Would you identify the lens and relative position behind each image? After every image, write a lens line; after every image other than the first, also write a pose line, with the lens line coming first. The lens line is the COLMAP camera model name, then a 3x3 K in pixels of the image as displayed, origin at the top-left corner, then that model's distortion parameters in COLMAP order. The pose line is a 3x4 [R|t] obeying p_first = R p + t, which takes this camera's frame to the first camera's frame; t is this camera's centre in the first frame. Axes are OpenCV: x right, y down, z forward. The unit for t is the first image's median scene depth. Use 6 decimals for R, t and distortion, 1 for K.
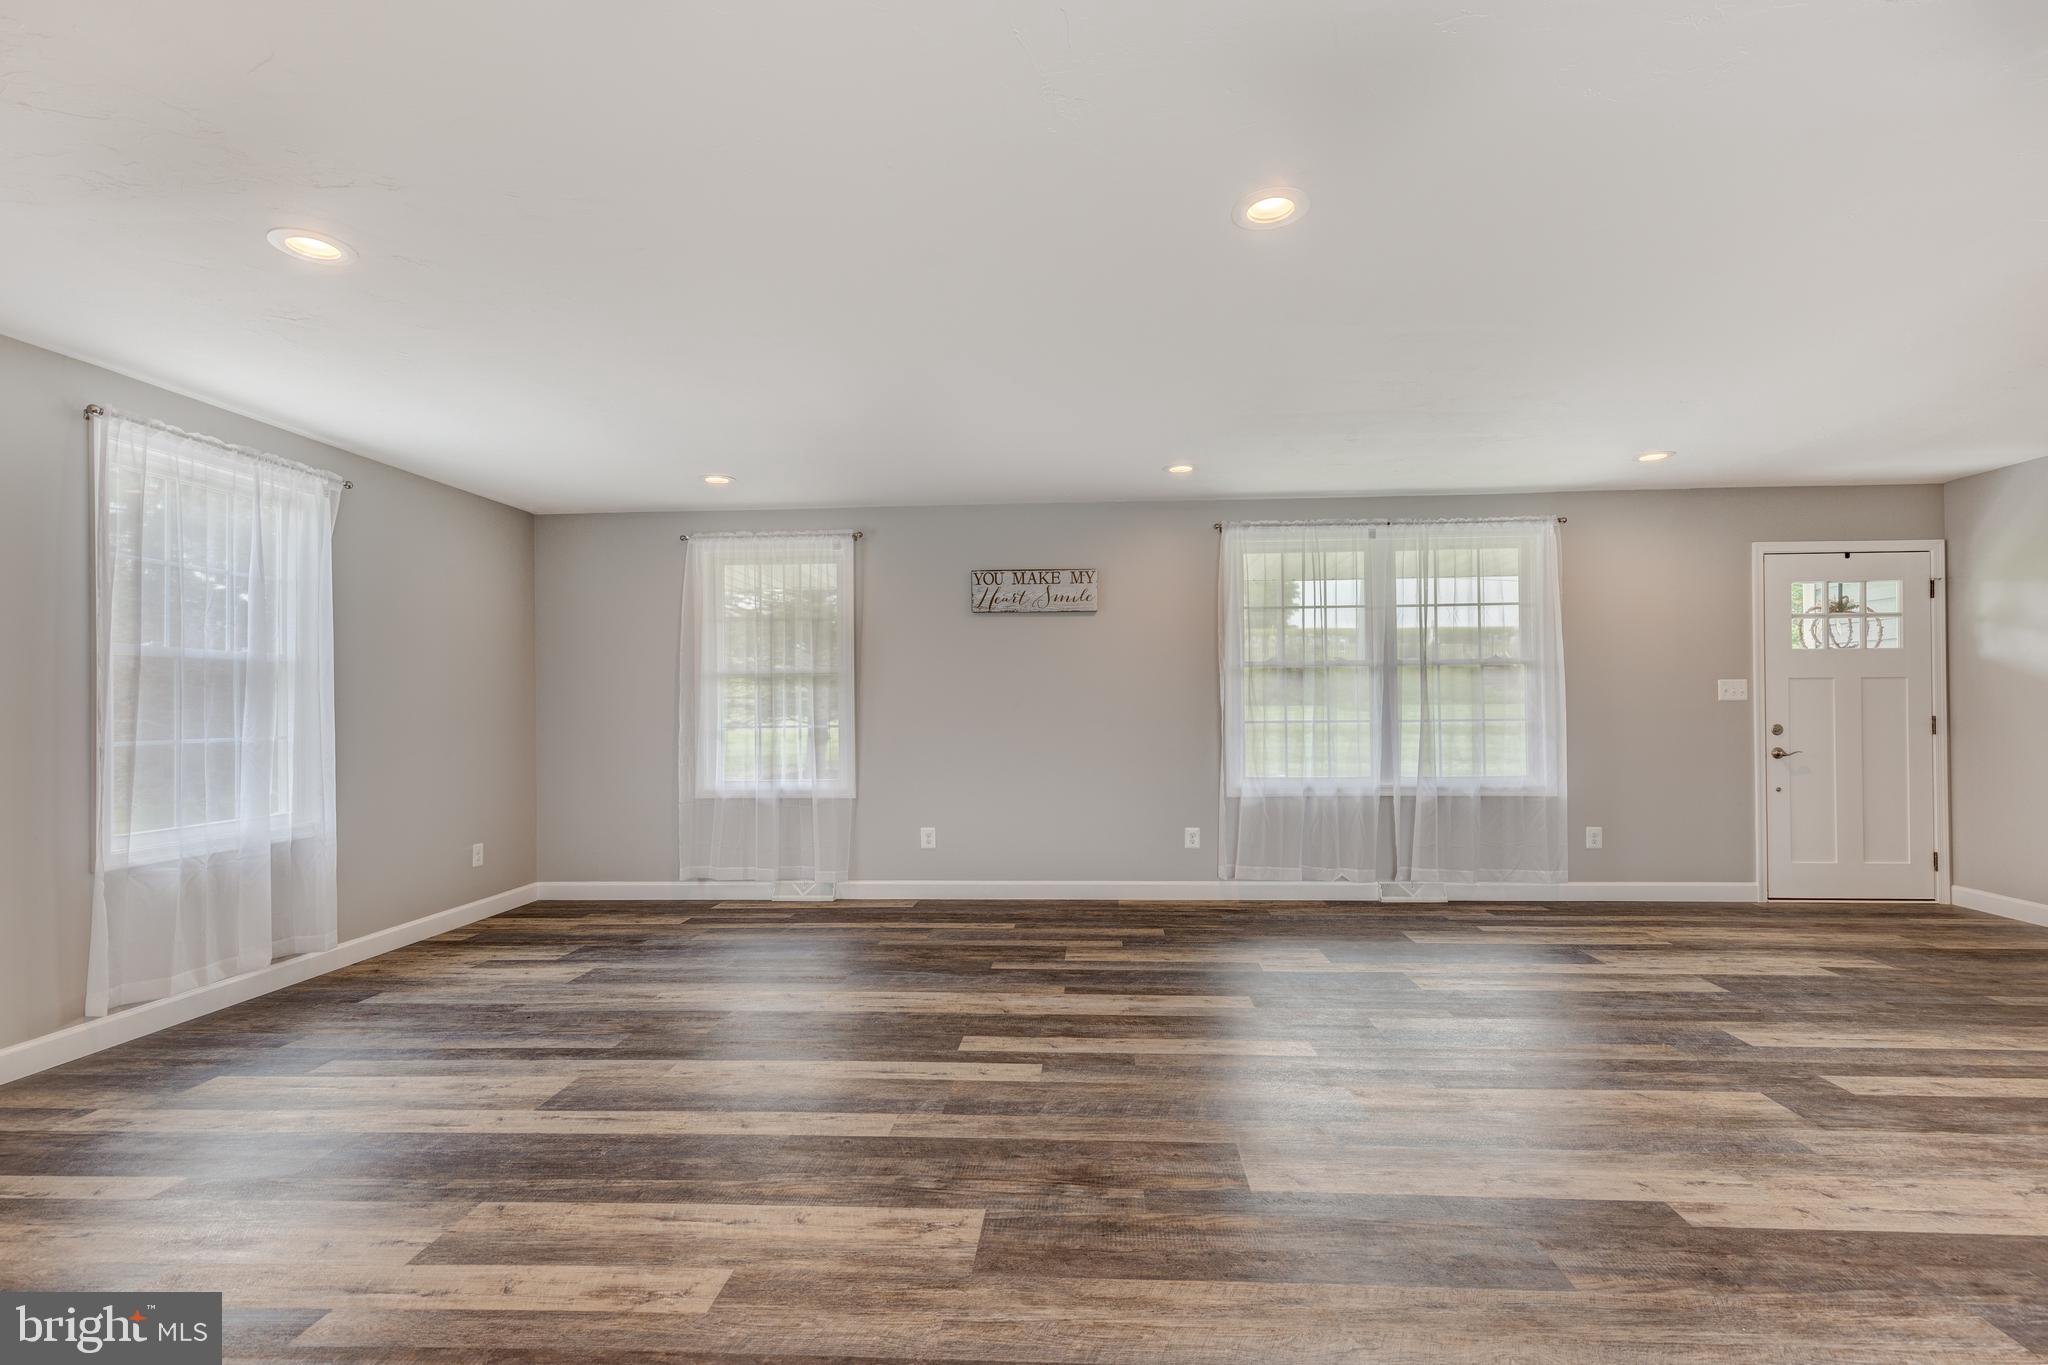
lens RADIAL K [[926.6, 0, 1049.9], [0, 926.6, 696.9], [0, 0, 1]] dist [0.011517, -0.002790]
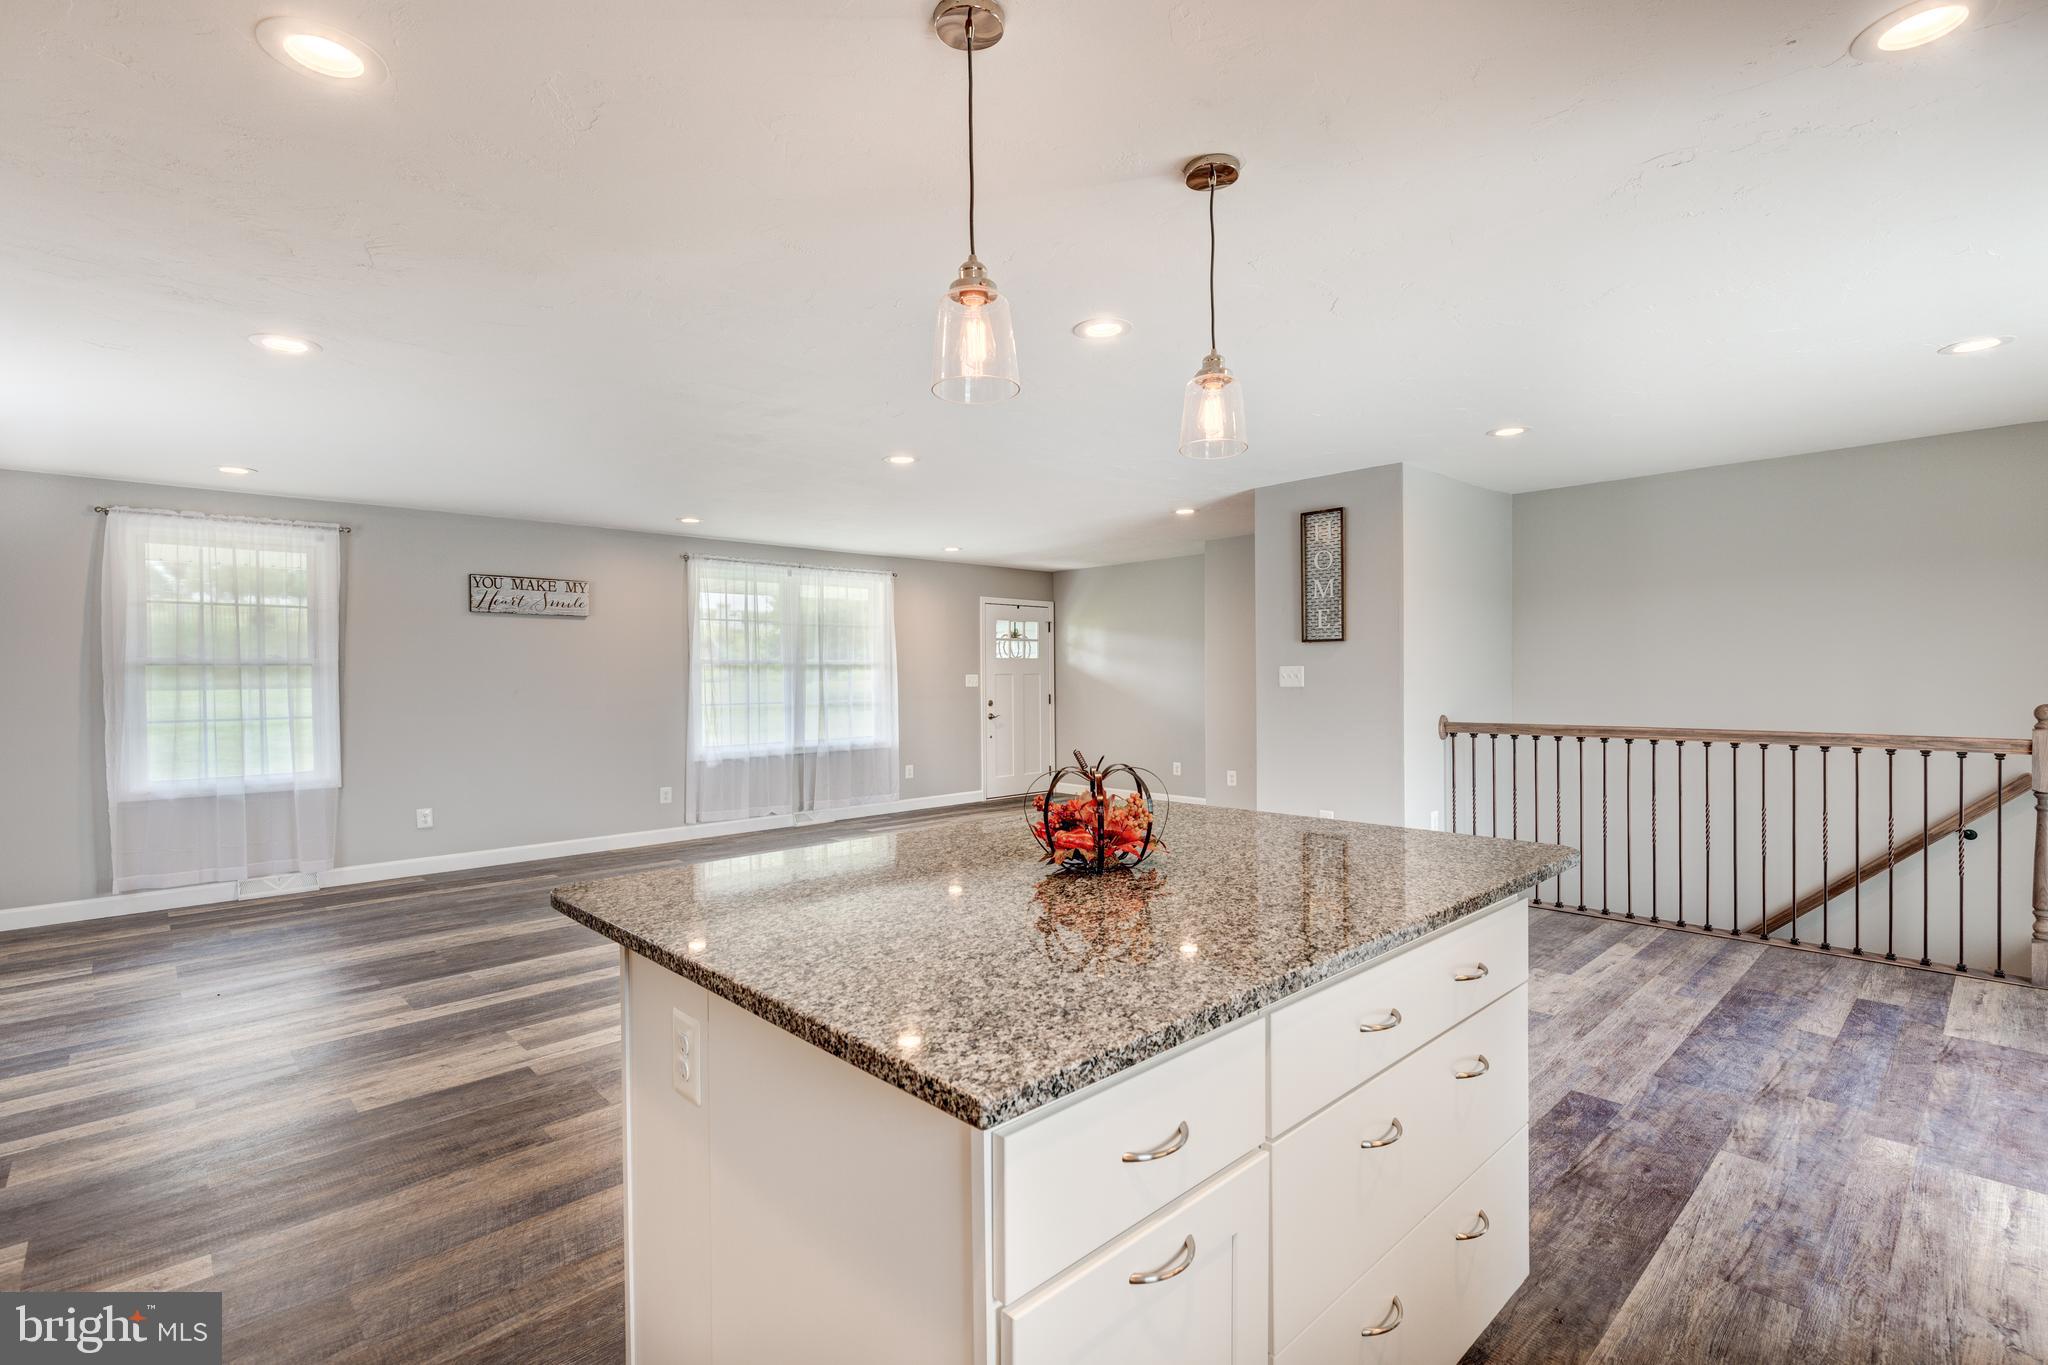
lens RADIAL K [[926.6, 0, 1027.3], [0, 926.6, 700.0], [0, 0, 1]] dist [0.011517, -0.002790]
pose [[0.687609, -0.016717, 0.725889, -0.466576], [-0.004029, 0.999632, 0.026838, -0.018911], [-0.726070, -0.021379, 0.687288, -0.273633]]
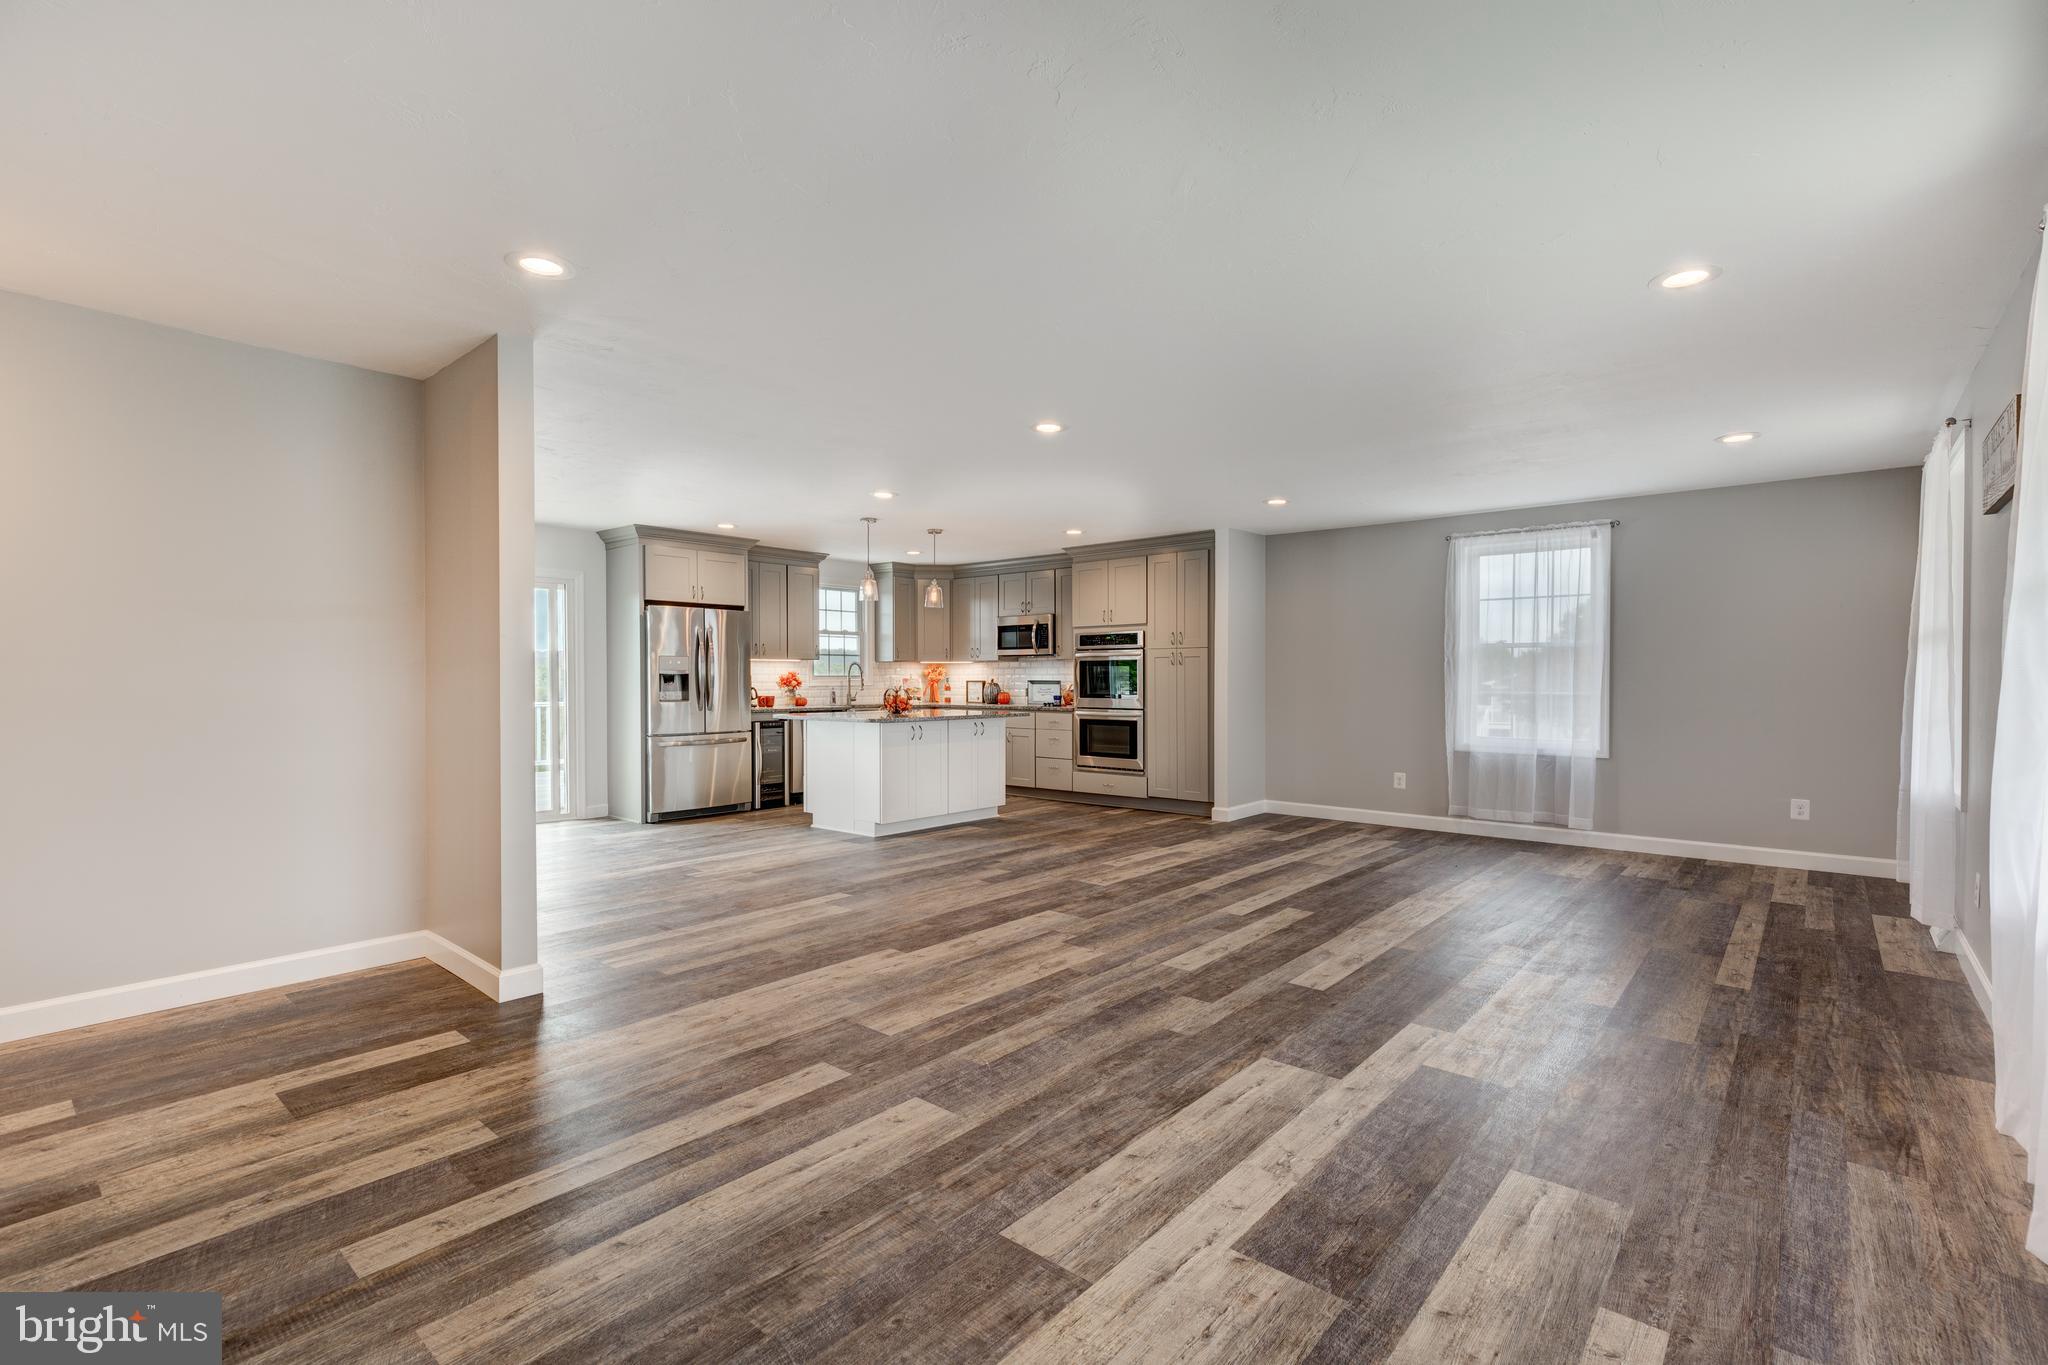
lens RADIAL K [[926.6, 0, 1029.8], [0, 926.6, 692.4], [0, 0, 1]] dist [0.011517, -0.002790]
pose [[-0.605726, 0.020810, -0.795401, 0.796345], [0.013605, 0.999783, 0.015796, 0.002704], [0.795557, -0.001254, -0.605878, 0.938366]]
